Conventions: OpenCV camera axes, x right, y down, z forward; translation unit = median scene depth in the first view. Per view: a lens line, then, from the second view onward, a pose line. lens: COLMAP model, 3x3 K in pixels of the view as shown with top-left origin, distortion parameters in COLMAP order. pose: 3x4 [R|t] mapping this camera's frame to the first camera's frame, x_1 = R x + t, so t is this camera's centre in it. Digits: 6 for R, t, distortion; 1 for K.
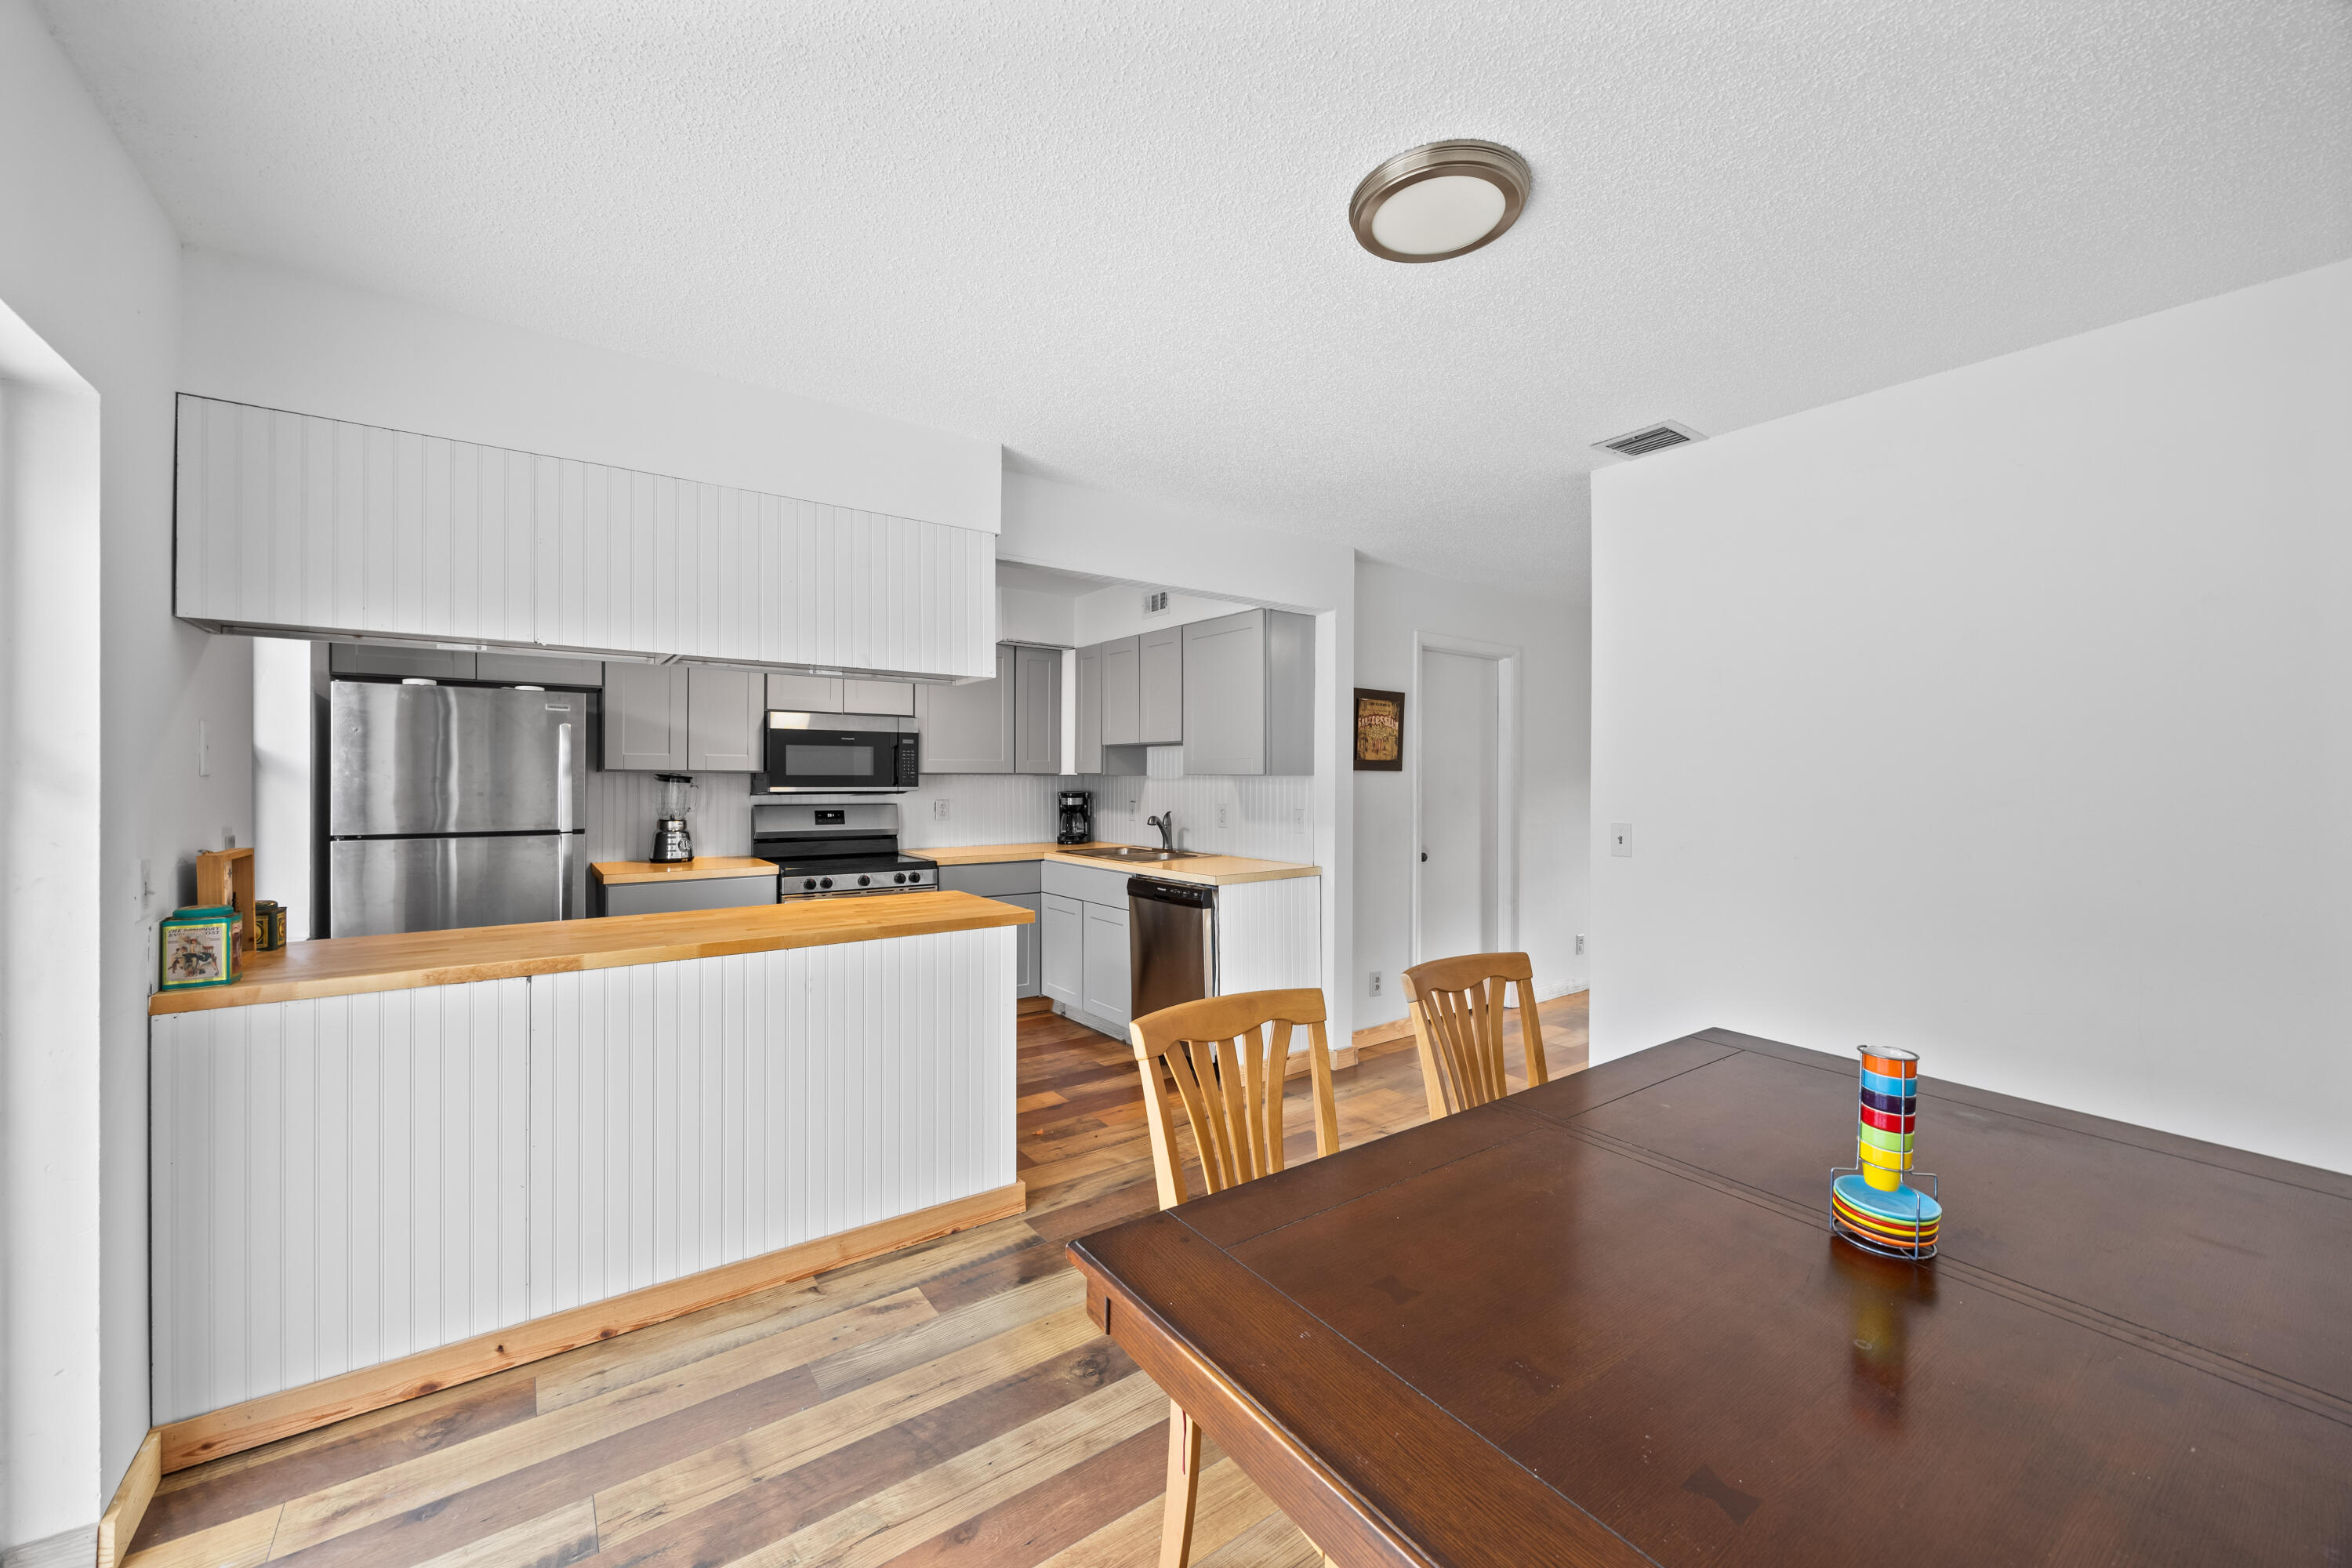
lens RADIAL K [[920.2, 0, 1176.0], [0, 920.2, 784.0], [0, 0, 1]] dist [0.000063, -0.000054]
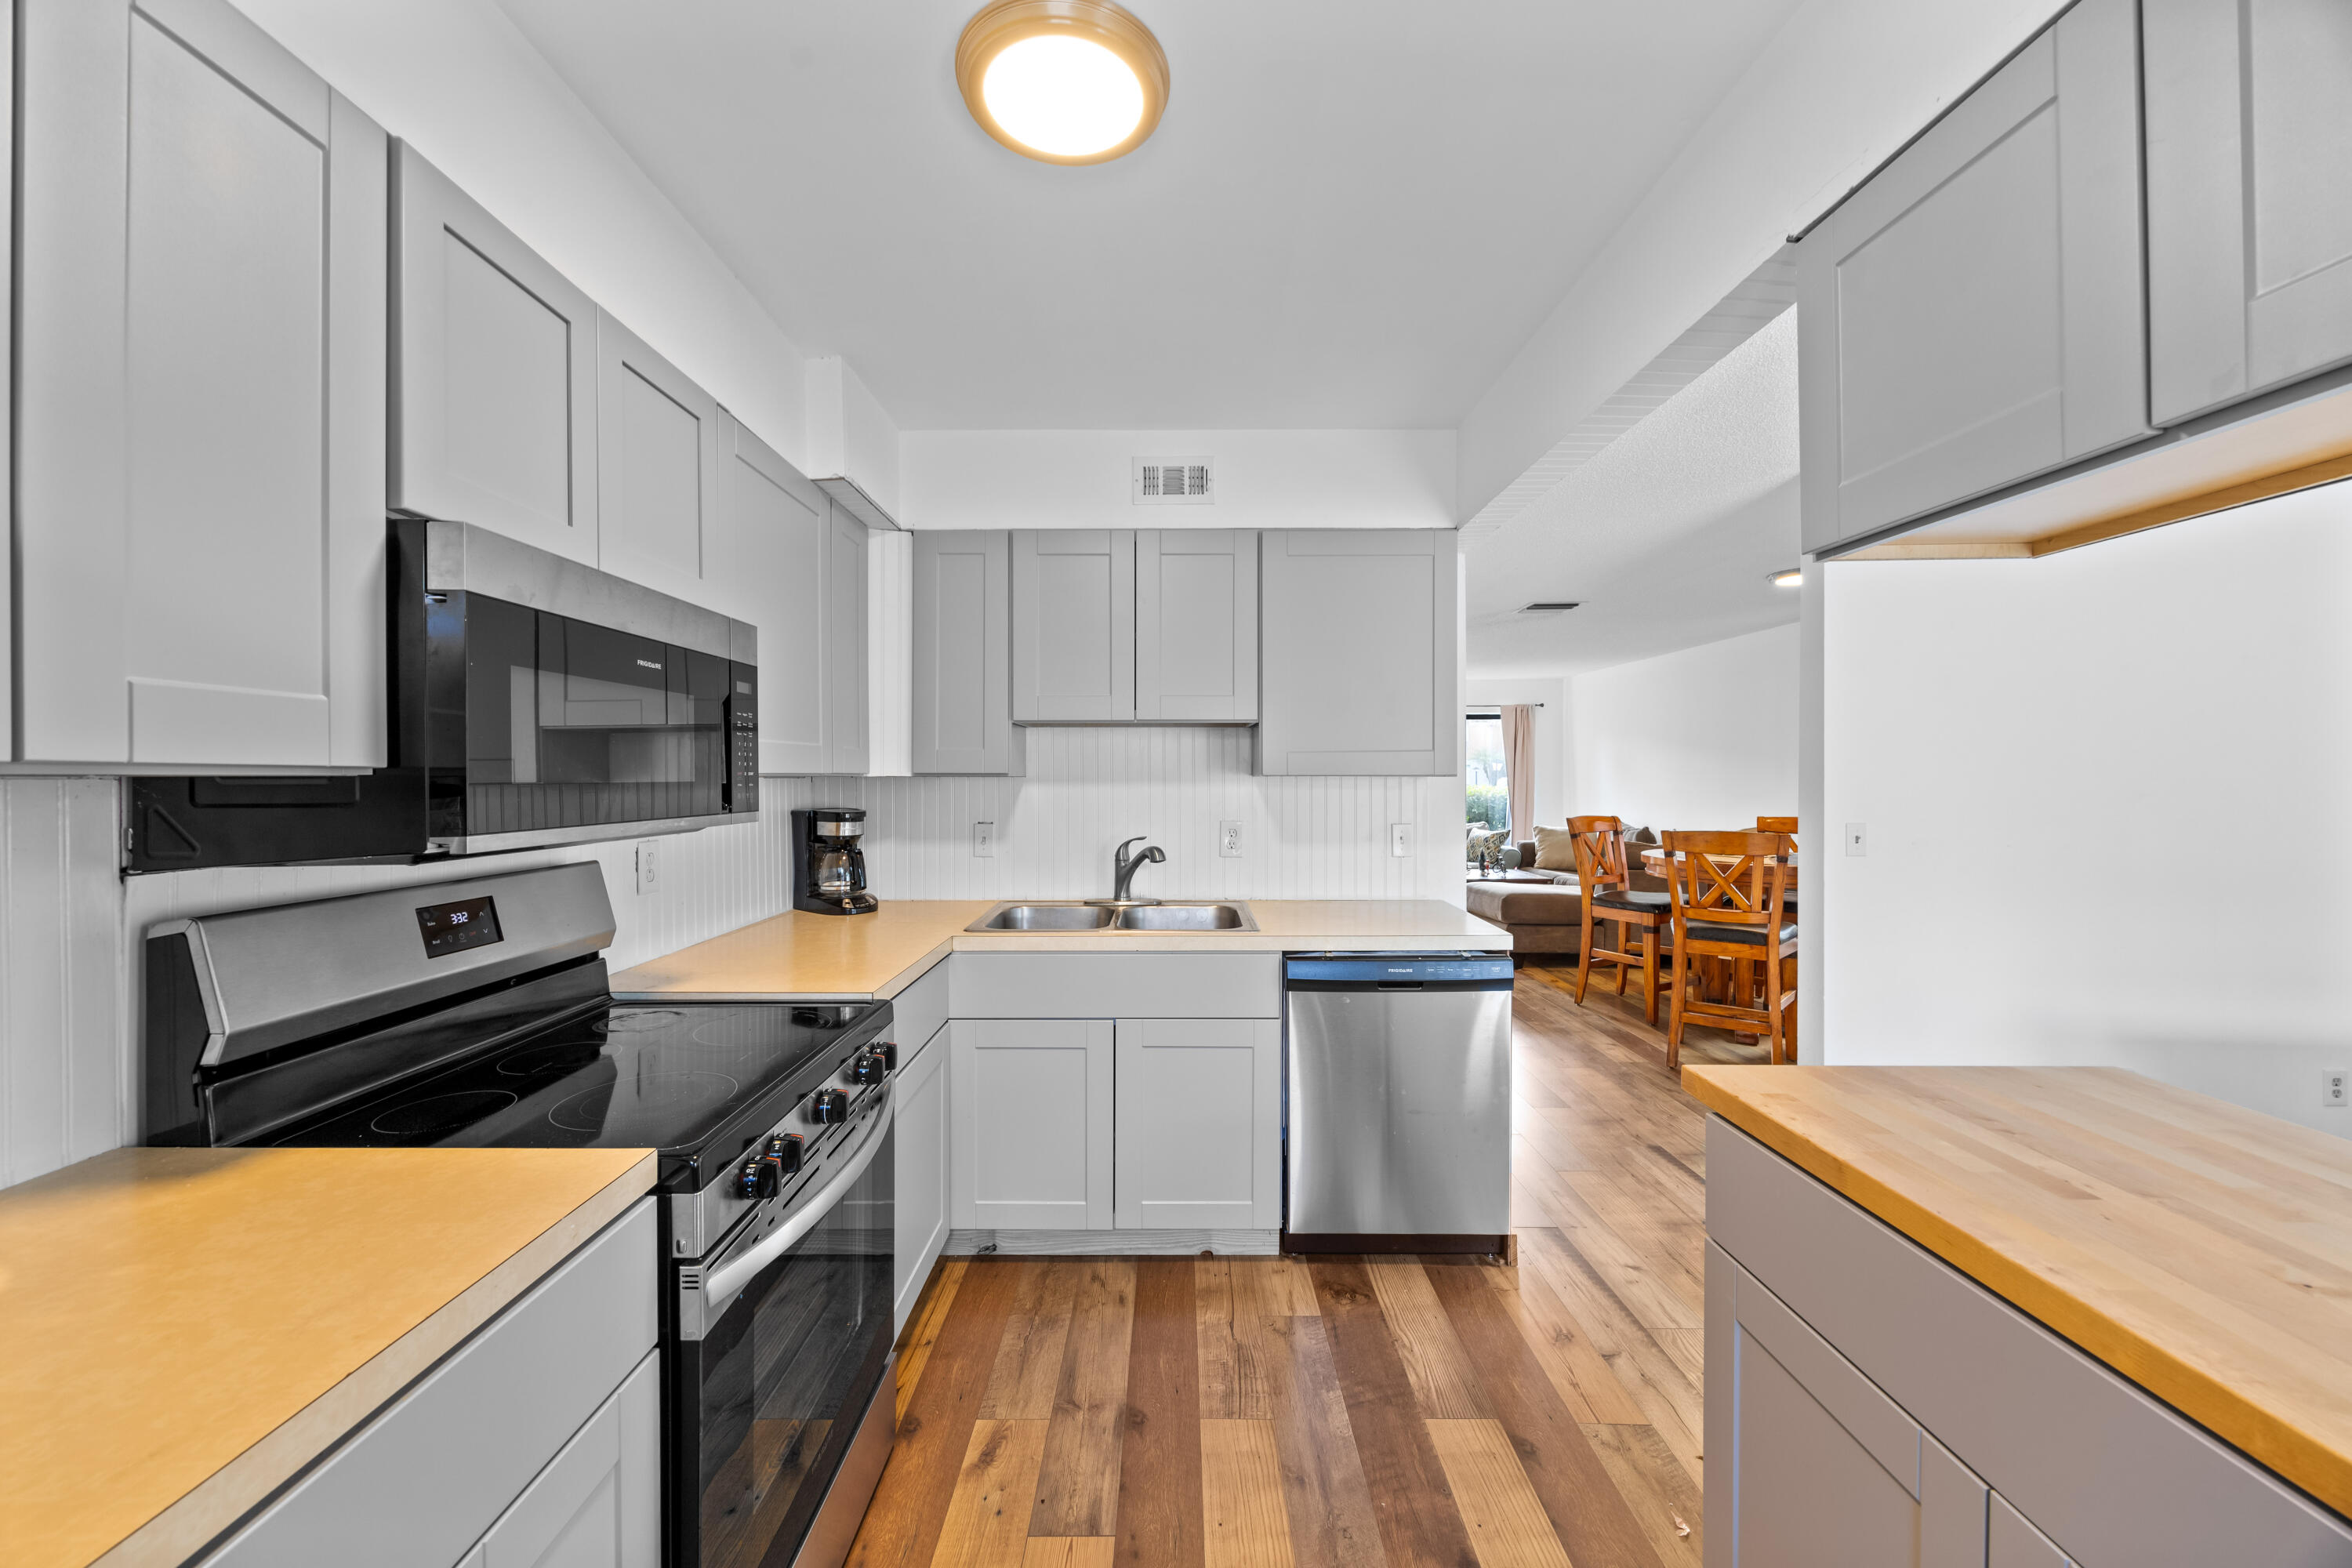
lens RADIAL K [[899.6, 0, 1165.9], [0, 899.6, 780.9], [0, 0, 1]] dist [0.000548, -0.000191]
pose [[0.600632, -0.010098, 0.799462, -0.473747], [0.012822, 0.999913, 0.002996, -0.008163], [-0.799423, 0.008451, 0.600709, 0.648348]]
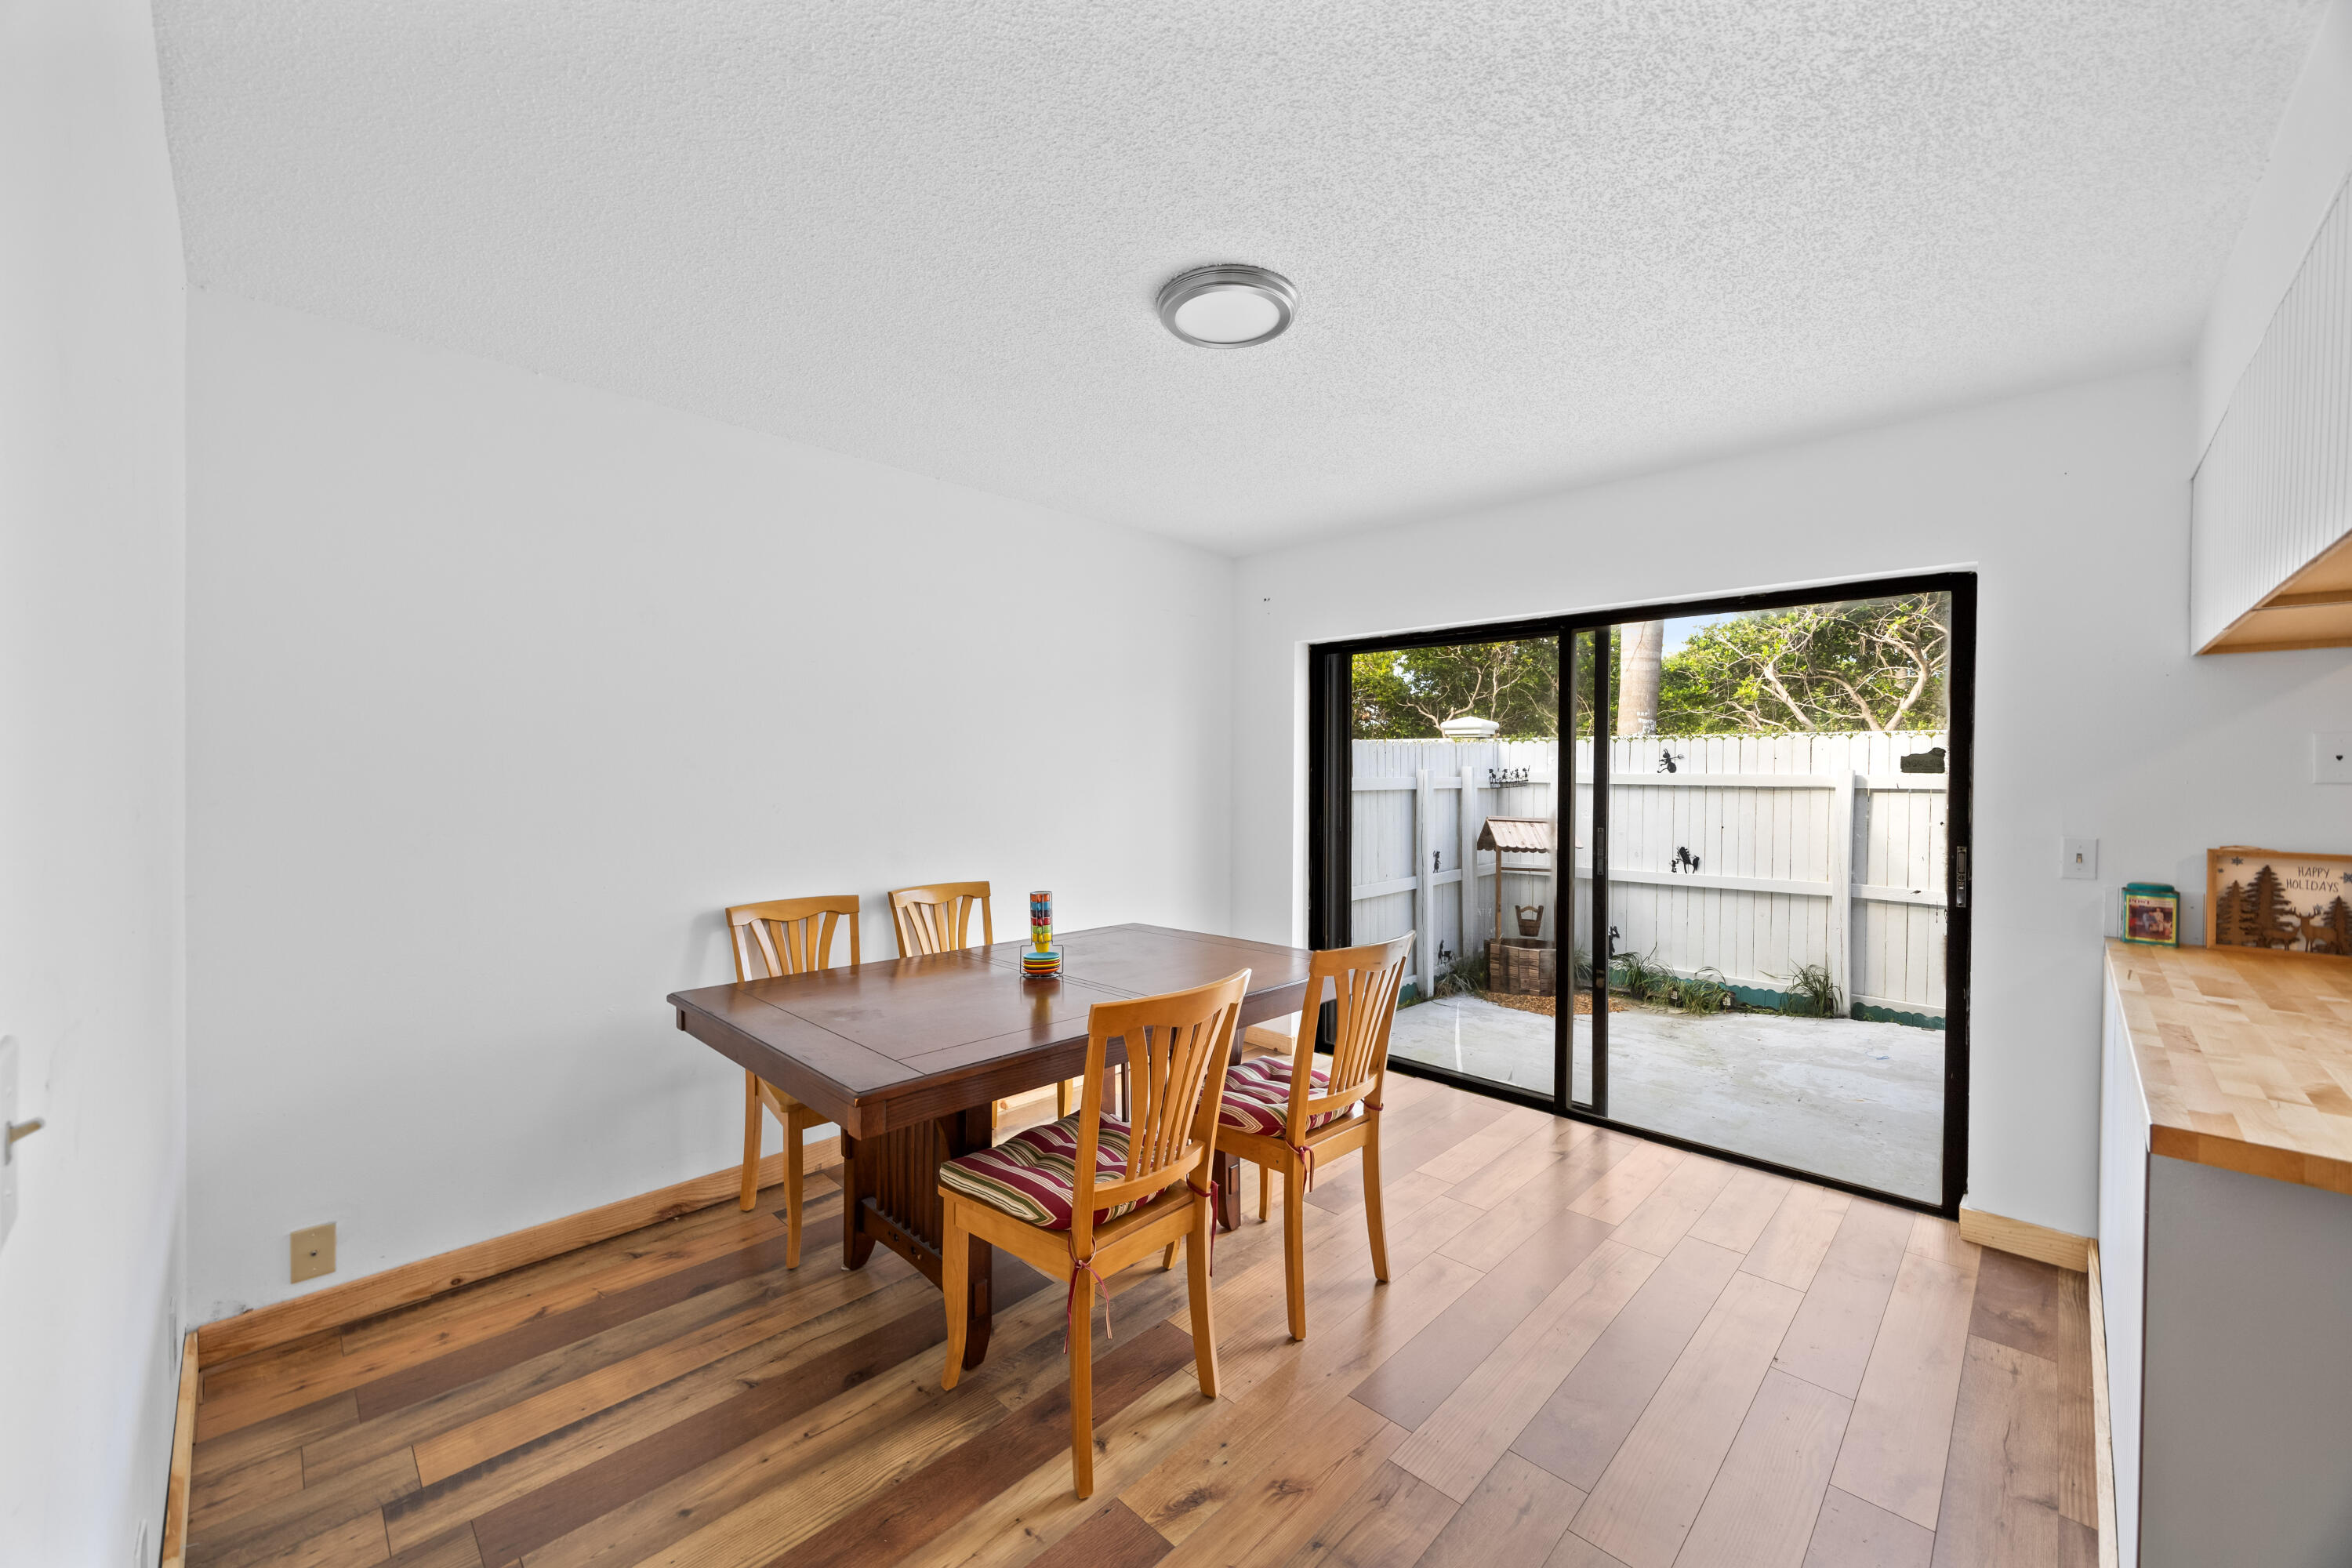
lens RADIAL K [[899.6, 0, 1165.9], [0, 899.6, 780.9], [0, 0, 1]] dist [0.000548, -0.000191]
pose [[-0.986796, -0.009790, -0.161672, 0.193071], [-0.013497, 0.999670, 0.021842, -0.006383], [0.161405, 0.023736, -0.986603, 0.763870]]
